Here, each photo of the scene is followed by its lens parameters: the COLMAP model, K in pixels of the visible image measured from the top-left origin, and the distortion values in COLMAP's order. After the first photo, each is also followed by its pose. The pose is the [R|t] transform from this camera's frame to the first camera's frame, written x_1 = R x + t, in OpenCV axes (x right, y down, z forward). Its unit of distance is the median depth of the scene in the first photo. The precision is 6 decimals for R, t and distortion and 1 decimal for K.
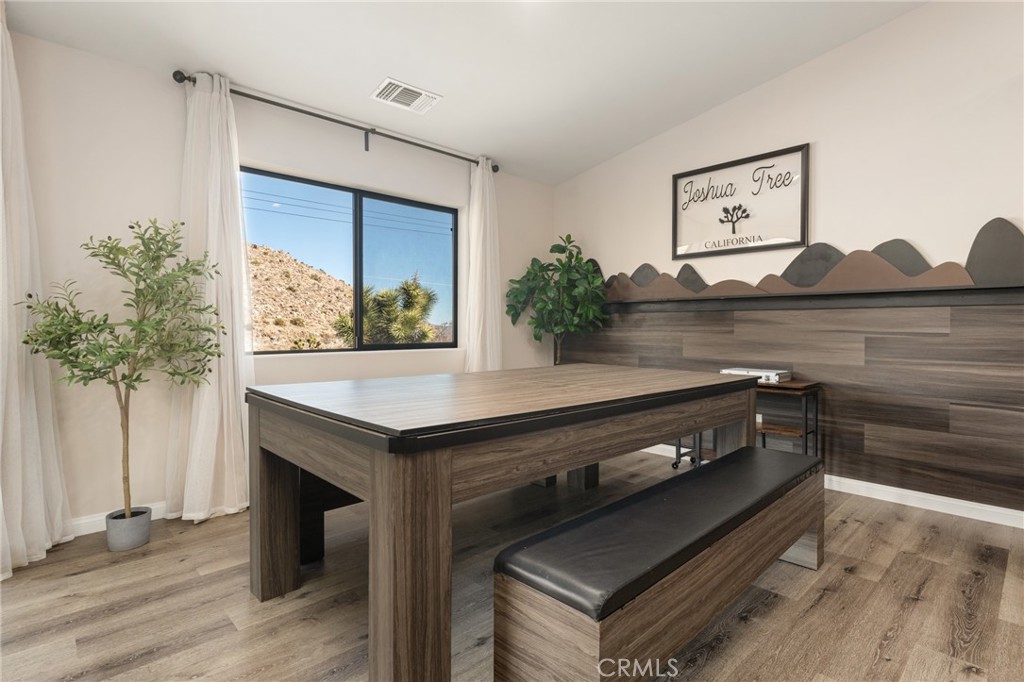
lens RADIAL K [[508.5, 0, 527.5], [0, 508.5, 331.2], [0, 0, 1]] dist [0.002251, 0.000314]
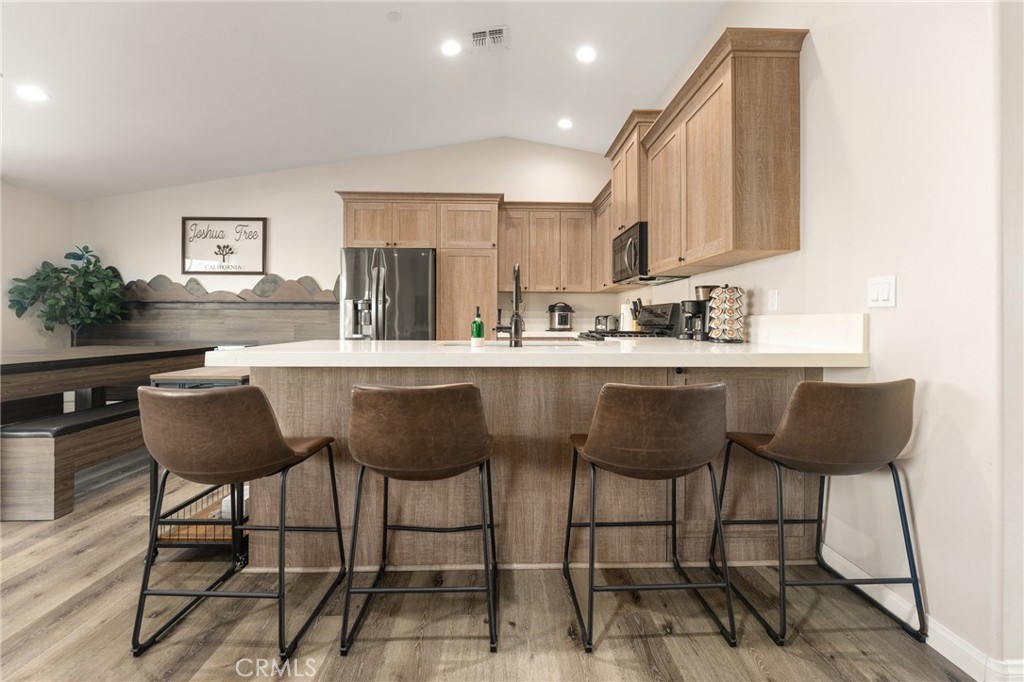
lens RADIAL K [[431.1, 0, 514.6], [0, 431.1, 318.2], [0, 0, 1]] dist [-0.005132, 0.000603]
pose [[0.685641, 0.006031, 0.727915, 0.041347], [0.004178, 0.999917, -0.012220, 0.006134], [-0.727928, 0.011420, 0.685559, -0.550313]]
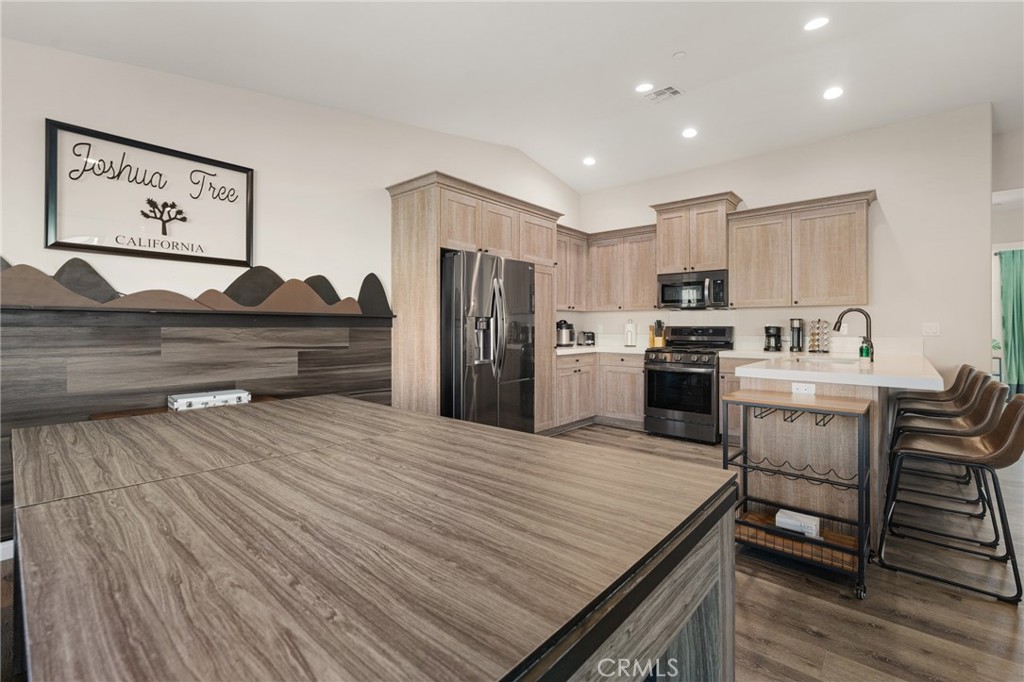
lens RADIAL K [[450.0, 0, 512.2], [0, 450.0, 327.5], [0, 0, 1]] dist [-0.002617, -0.000231]
pose [[-0.079380, -0.000163, 0.996844, -0.338340], [0.008171, 0.999966, 0.000814, -0.032619], [-0.996811, 0.008210, -0.079376, 0.446747]]
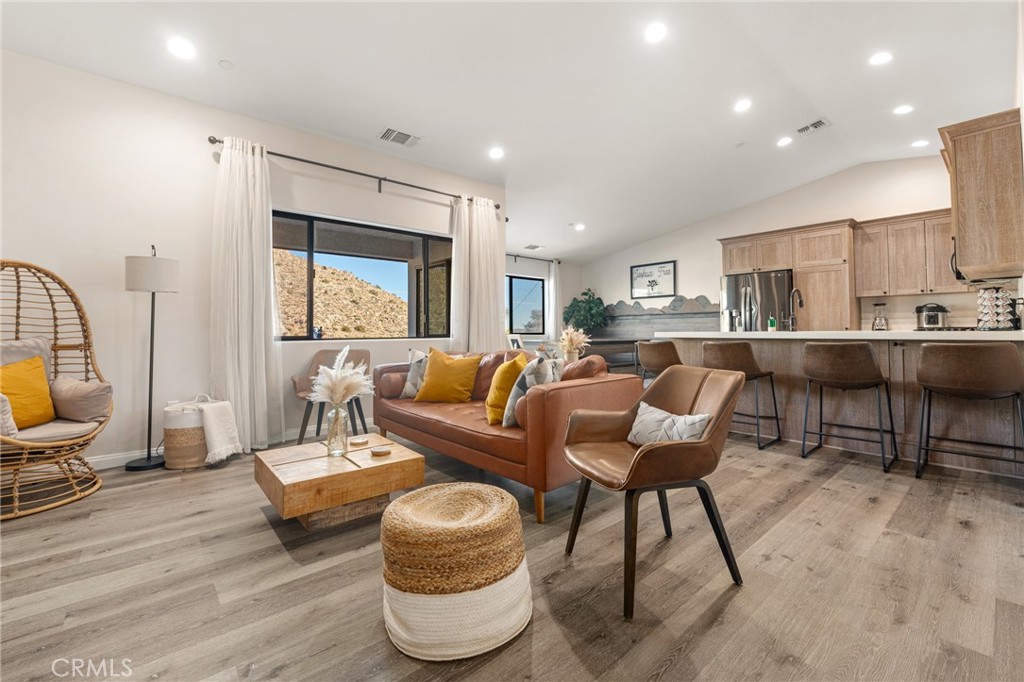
lens RADIAL K [[431.1, 0, 514.6], [0, 431.1, 318.2], [0, 0, 1]] dist [-0.005132, 0.000603]
pose [[0.997332, -0.007694, -0.072596, -0.139294], [0.004811, 0.999196, -0.039806, 0.036891], [0.072844, 0.039351, 0.996567, -1.184516]]
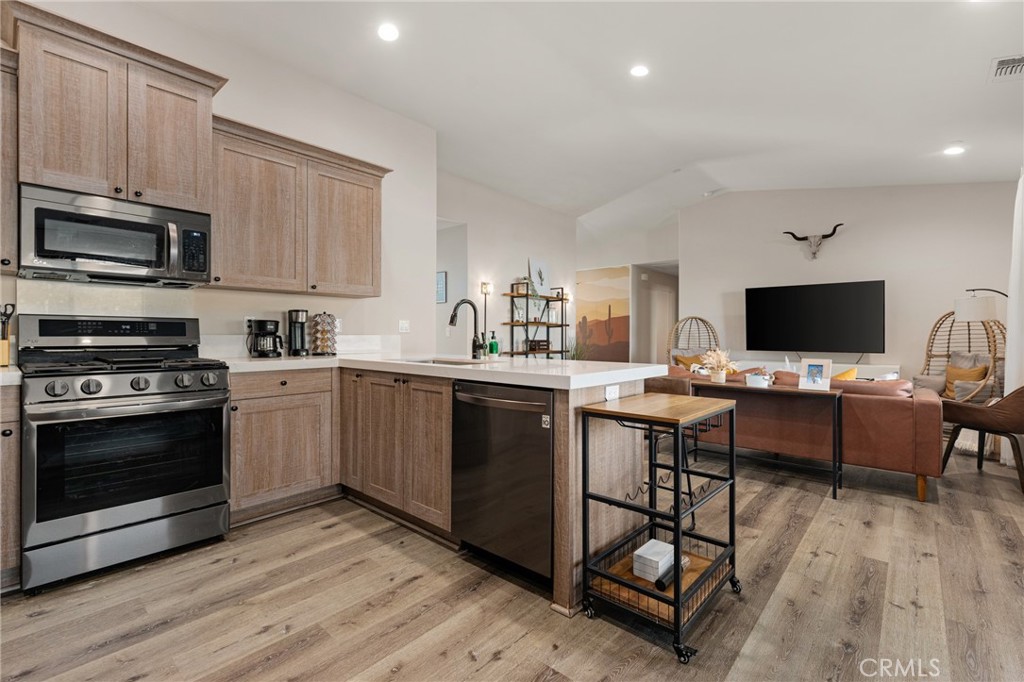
lens RADIAL K [[453.1, 0, 512.0], [0, 453.1, 341.0], [0, 0, 1]] dist [-0.001850, -0.000285]
pose [[-0.996673, -0.002041, -0.081483, 0.381083], [-0.004034, 0.999696, 0.024309, -0.014521], [0.081408, 0.024557, -0.996378, 0.489420]]
